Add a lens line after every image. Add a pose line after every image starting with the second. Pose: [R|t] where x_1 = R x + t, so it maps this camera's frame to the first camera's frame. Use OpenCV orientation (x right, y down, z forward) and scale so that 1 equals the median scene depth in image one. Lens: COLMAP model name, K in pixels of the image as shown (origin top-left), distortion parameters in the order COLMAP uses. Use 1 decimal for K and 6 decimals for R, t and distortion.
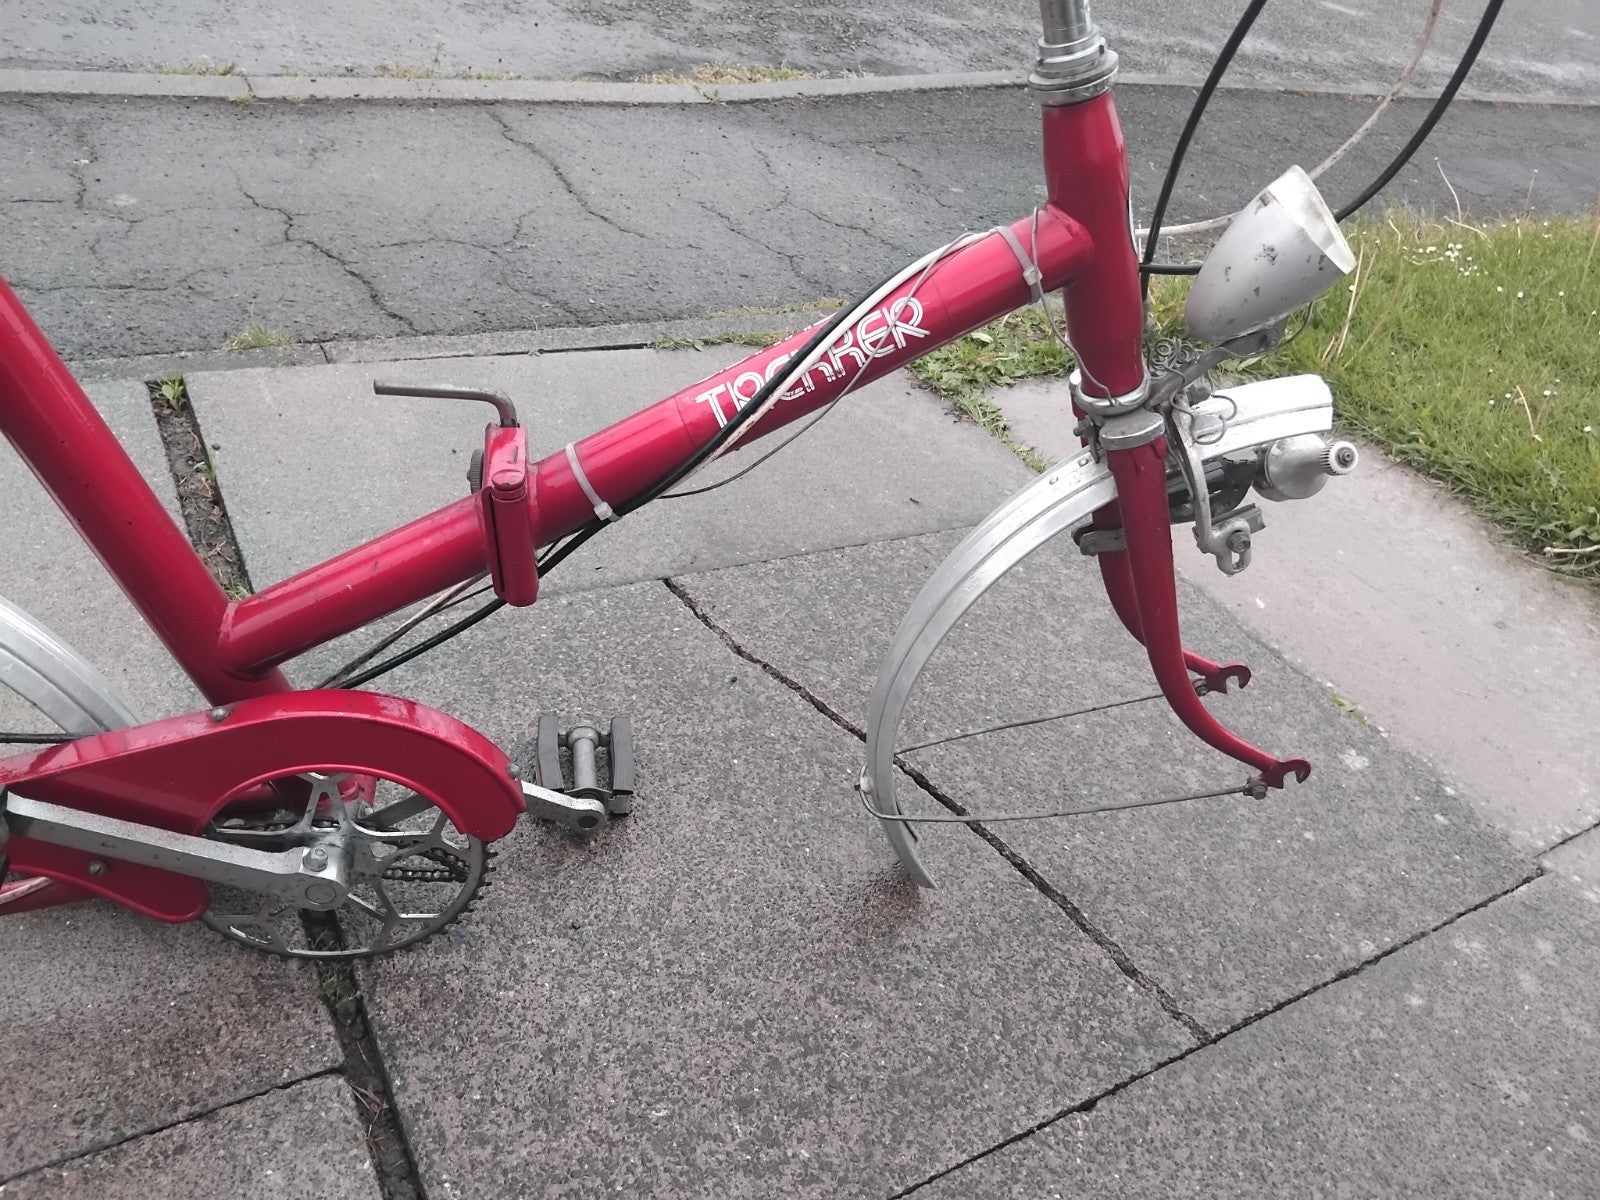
lens RADIAL K [[1208.6, 0, 814.5], [0, 1208.6, 598.0], [0, 0, 1]] dist [0.149290, -0.324459]
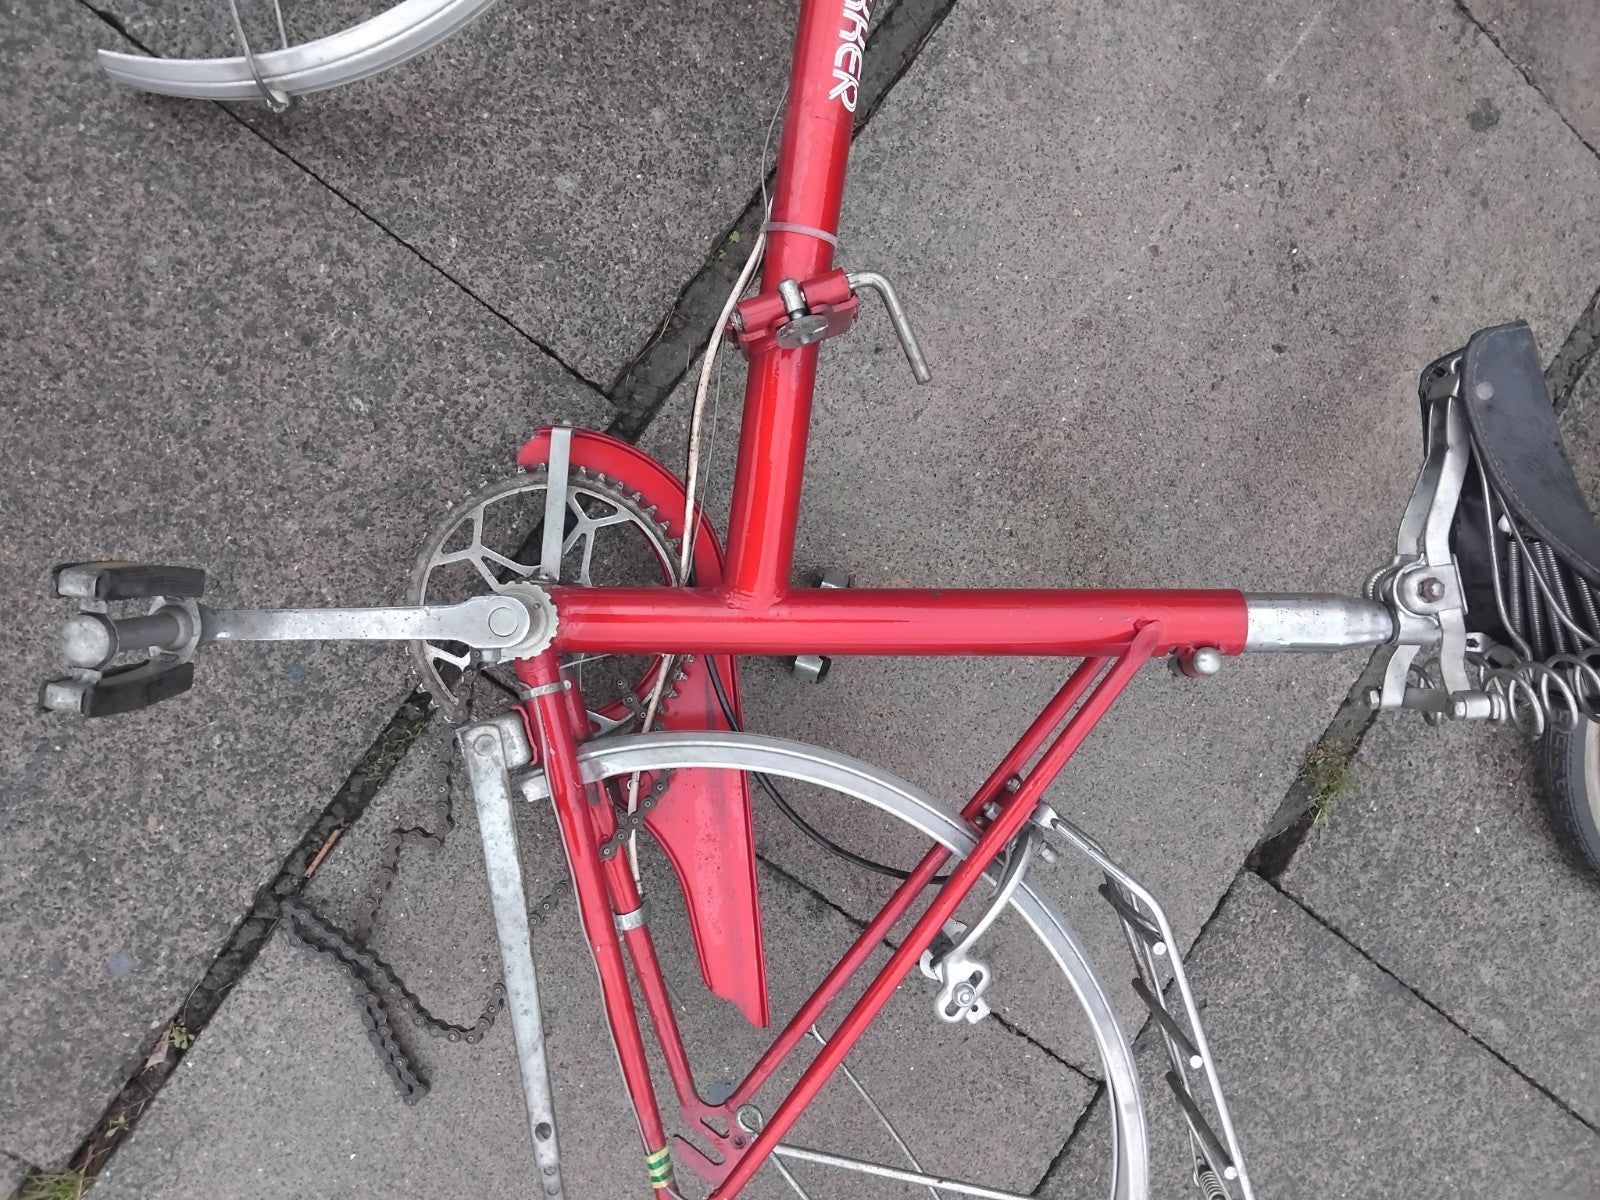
lens RADIAL K [[1217.4, 0, 805.1], [0, 1217.4, 597.3], [0, 0, 1]] dist [0.095708, -0.193815]
pose [[-0.339963, -0.886944, -0.312660, -0.063909], [0.227933, -0.400258, 0.887604, -0.486569], [-0.912399, 0.230487, 0.338236, 0.274111]]
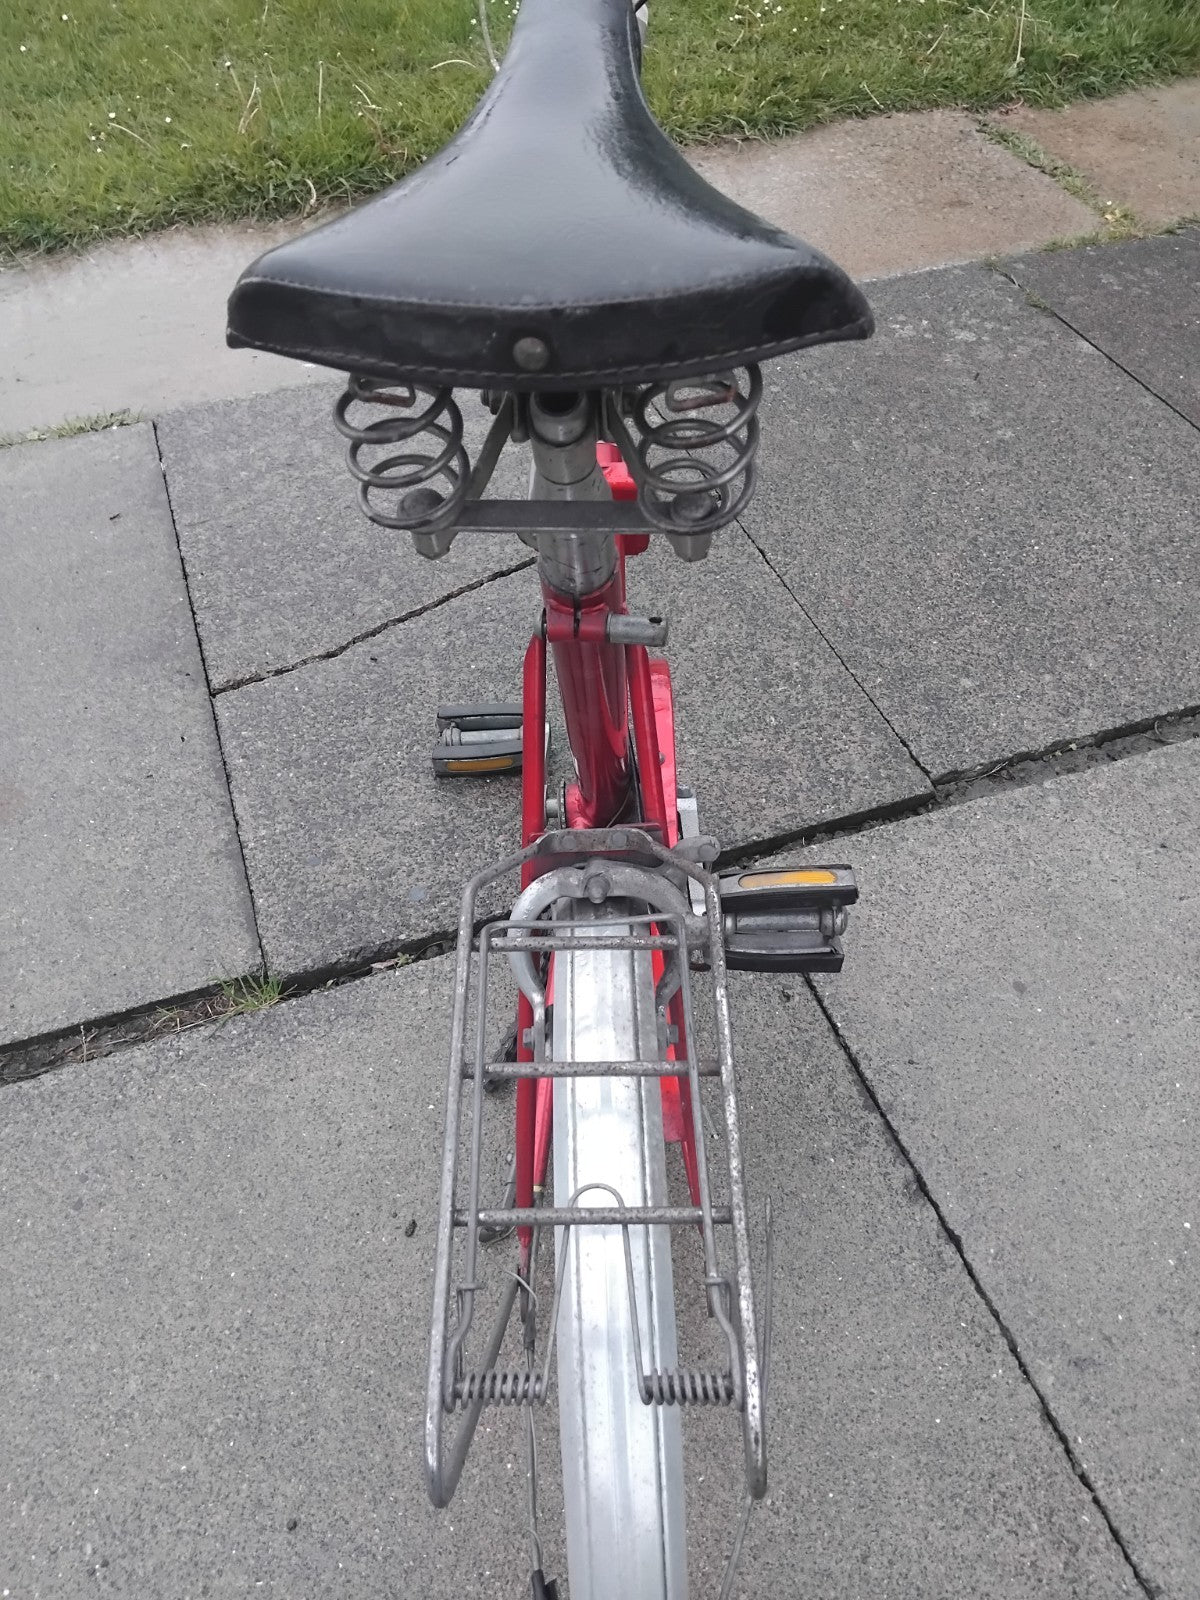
lens RADIAL K [[1202.5, 0, 600.0], [0, 1202.5, 800.0], [0, 0, 1]] dist [0.088463, -0.163895]
pose [[0.175090, -0.835860, 0.520270, -0.990358], [0.600199, 0.509505, 0.616576, -0.596174], [-0.780451, 0.204309, 0.590892, 0.226245]]
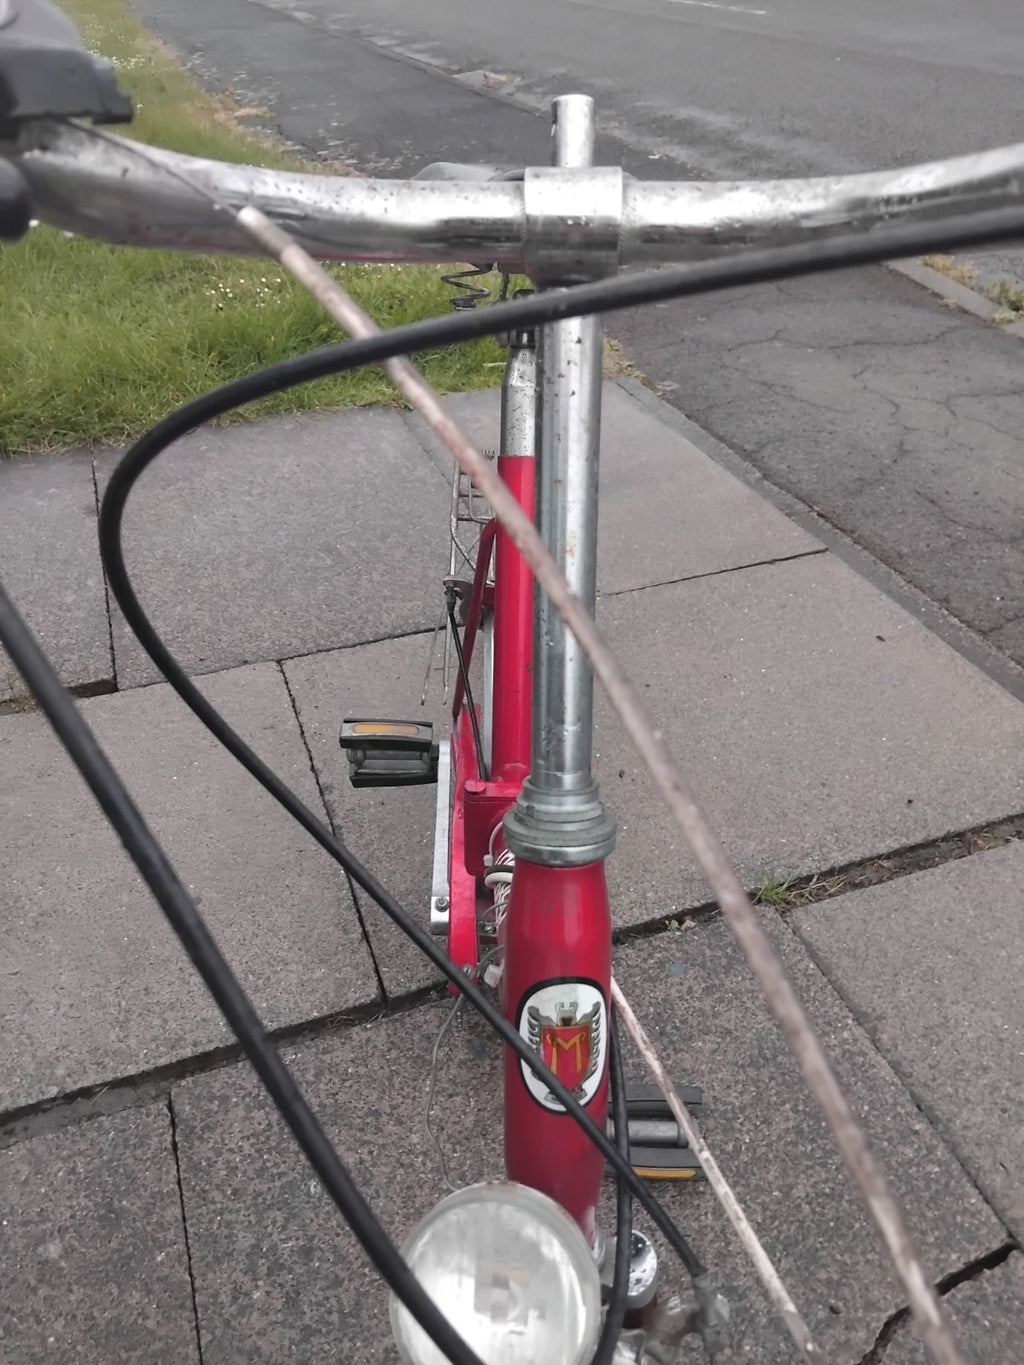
lens RADIAL K [[1036.6, 0, 502.5], [0, 1036.6, 682.1], [0, 0, 1]] dist [0.075110, -0.156123]
pose [[-0.178231, 0.450522, -0.874794, 0.547607], [-0.584086, 0.667022, 0.462521, -0.563588], [0.791882, 0.593390, 0.144260, 0.600698]]
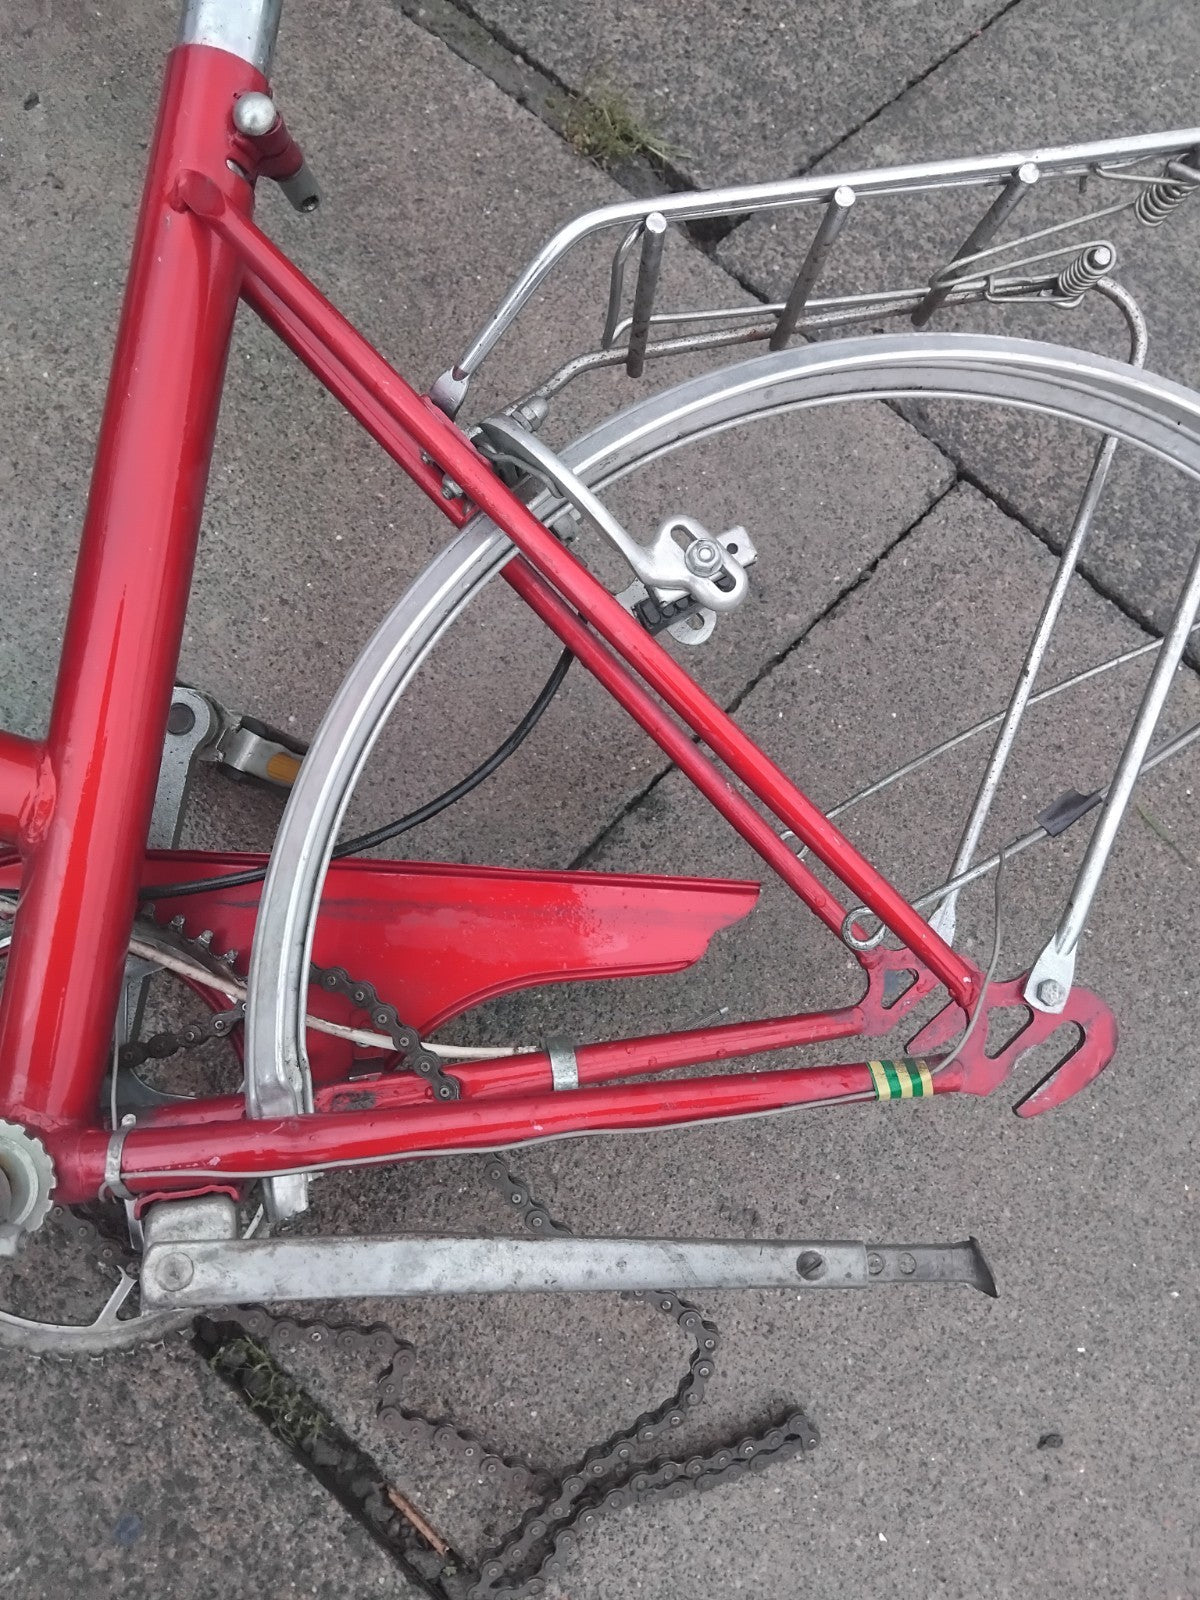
lens RADIAL K [[1202.5, 0, 600.0], [0, 1202.5, 800.0], [0, 0, 1]] dist [0.088463, -0.163895]
pose [[-0.923039, 0.190630, -0.334154, -0.380693], [-0.374063, -0.241835, 0.895317, -0.293379], [0.089865, 0.951407, 0.294531, 0.470739]]
